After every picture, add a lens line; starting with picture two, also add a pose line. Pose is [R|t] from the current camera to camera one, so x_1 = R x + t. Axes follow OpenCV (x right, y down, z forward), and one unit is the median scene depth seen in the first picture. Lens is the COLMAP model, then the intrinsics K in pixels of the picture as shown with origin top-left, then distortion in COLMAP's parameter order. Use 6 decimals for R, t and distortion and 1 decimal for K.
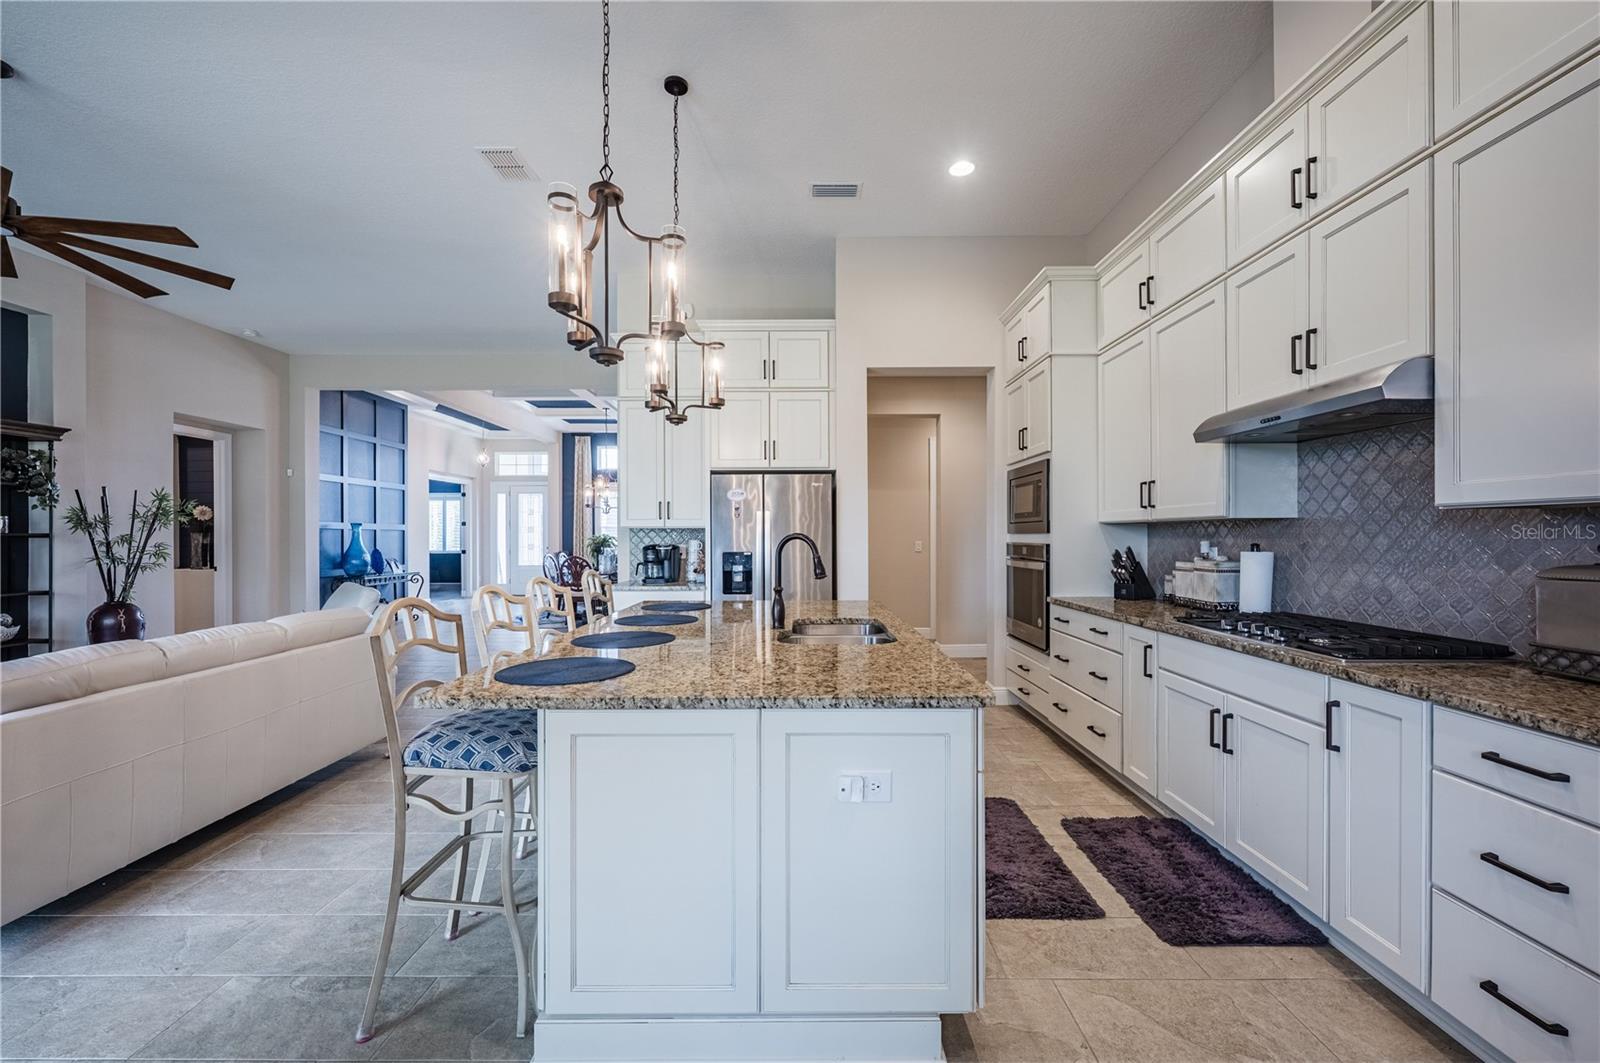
lens RADIAL K [[644.0, 0, 802.6], [0, 644.0, 536.2], [0, 0, 1]] dist [0.000150, 0.000142]
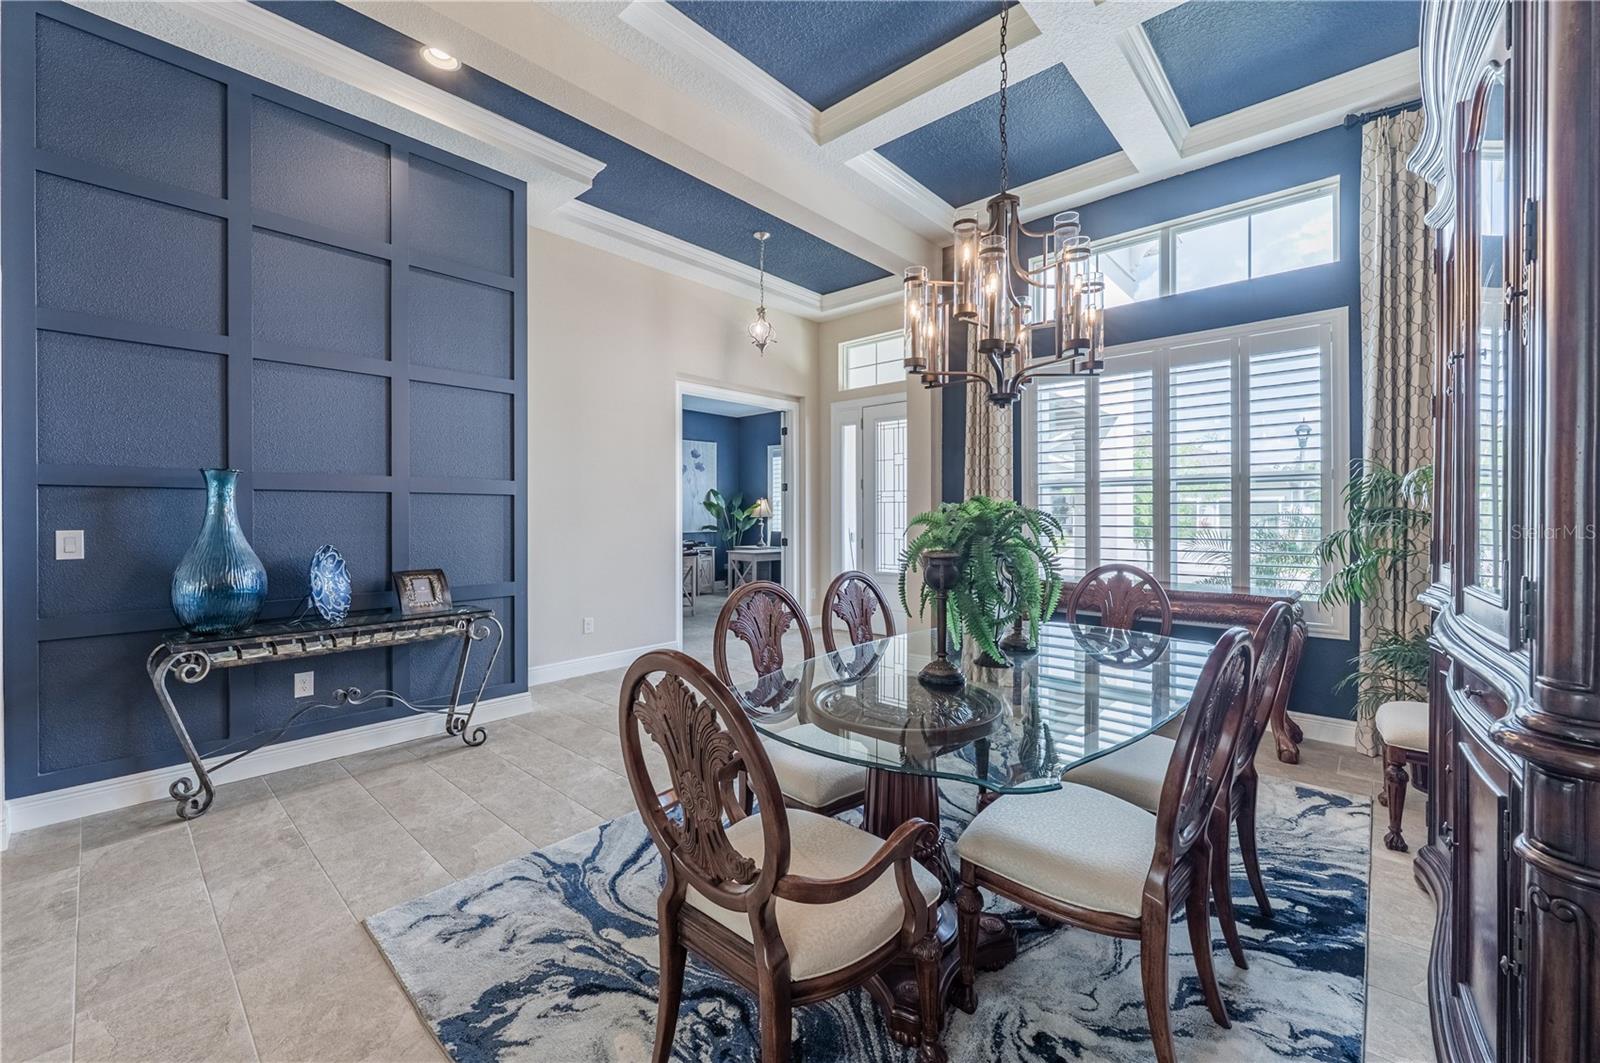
lens RADIAL K [[638.8, 0, 807.6], [0, 638.8, 533.0], [0, 0, 1]] dist [-0.000147, 0.000049]
pose [[0.746902, 0.024410, -0.664486, -0.399503], [0.000650, 0.999299, 0.037440, -0.001354], [0.664934, -0.028396, 0.746362, 1.509577]]
